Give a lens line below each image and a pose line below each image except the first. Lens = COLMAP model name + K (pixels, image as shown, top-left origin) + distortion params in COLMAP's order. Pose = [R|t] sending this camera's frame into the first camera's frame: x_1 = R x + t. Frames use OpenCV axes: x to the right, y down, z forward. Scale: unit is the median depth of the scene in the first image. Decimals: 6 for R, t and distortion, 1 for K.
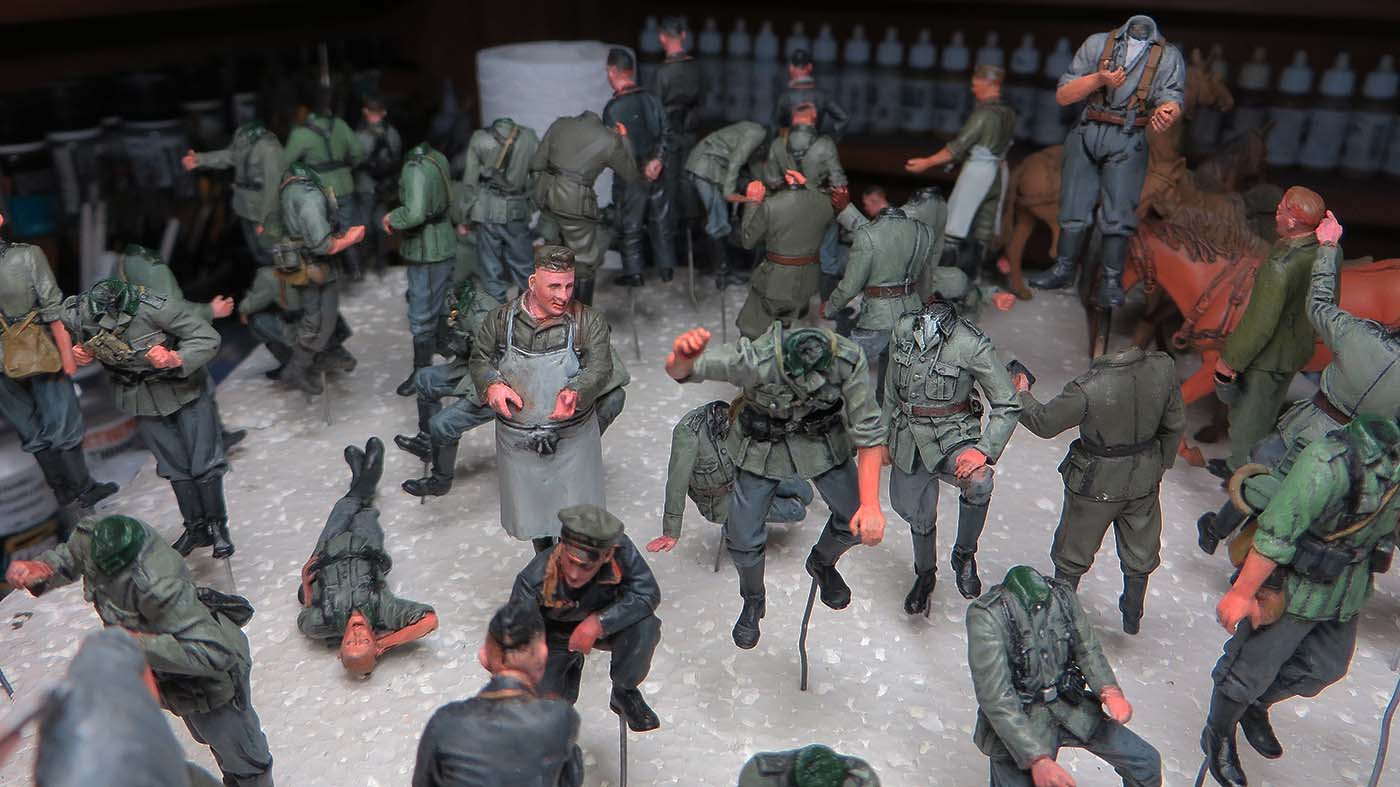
lens RADIAL K [[1089.7, 0, 700.0], [0, 1089.7, 393.5], [0, 0, 1]] dist [-0.016113, 0.000512]
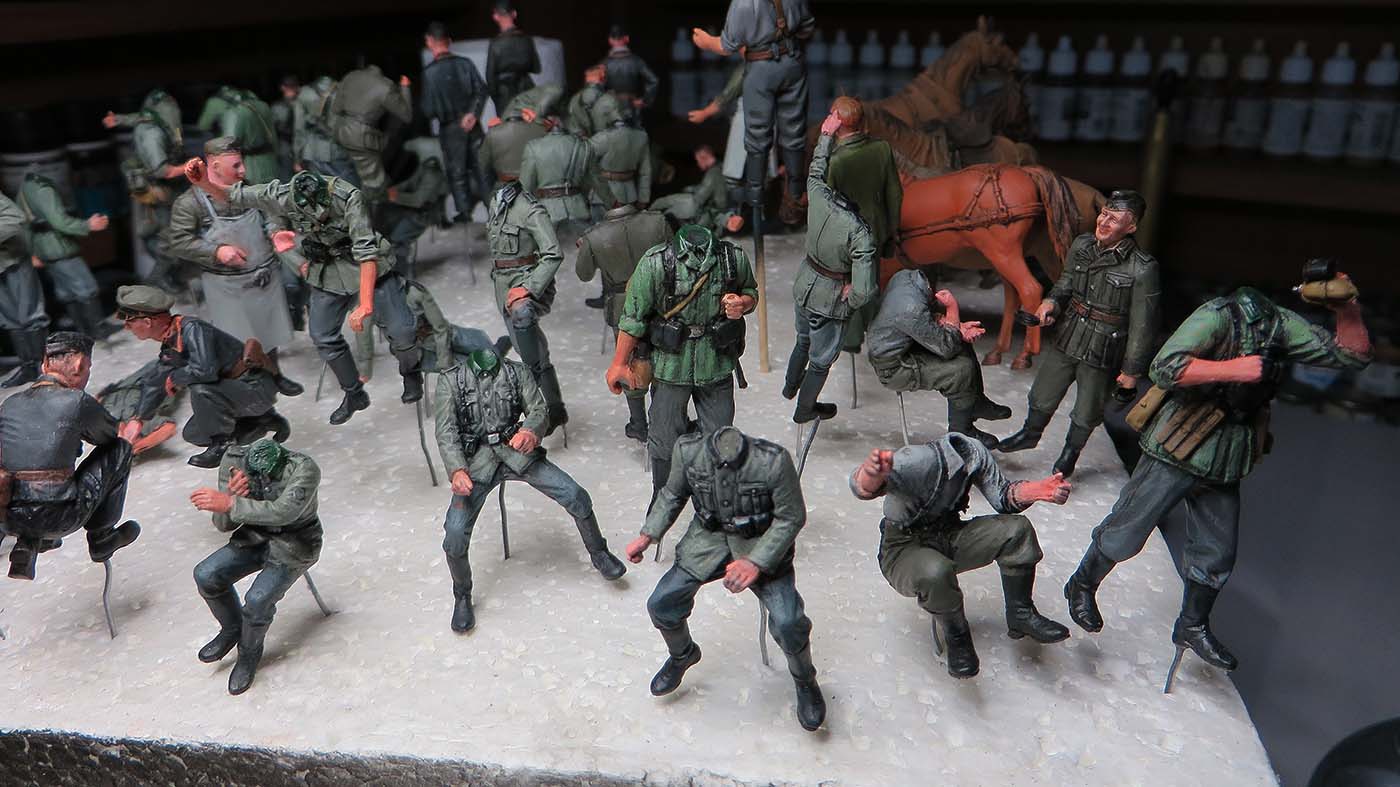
lens RADIAL K [[1089.7, 0, 700.0], [0, 1089.7, 393.5], [0, 0, 1]] dist [-0.016113, 0.000512]
pose [[0.993108, 0.012533, -0.116534, 0.401883], [-0.015073, 0.999667, -0.020944, 0.132430], [0.116233, 0.022556, 0.992966, -0.184702]]
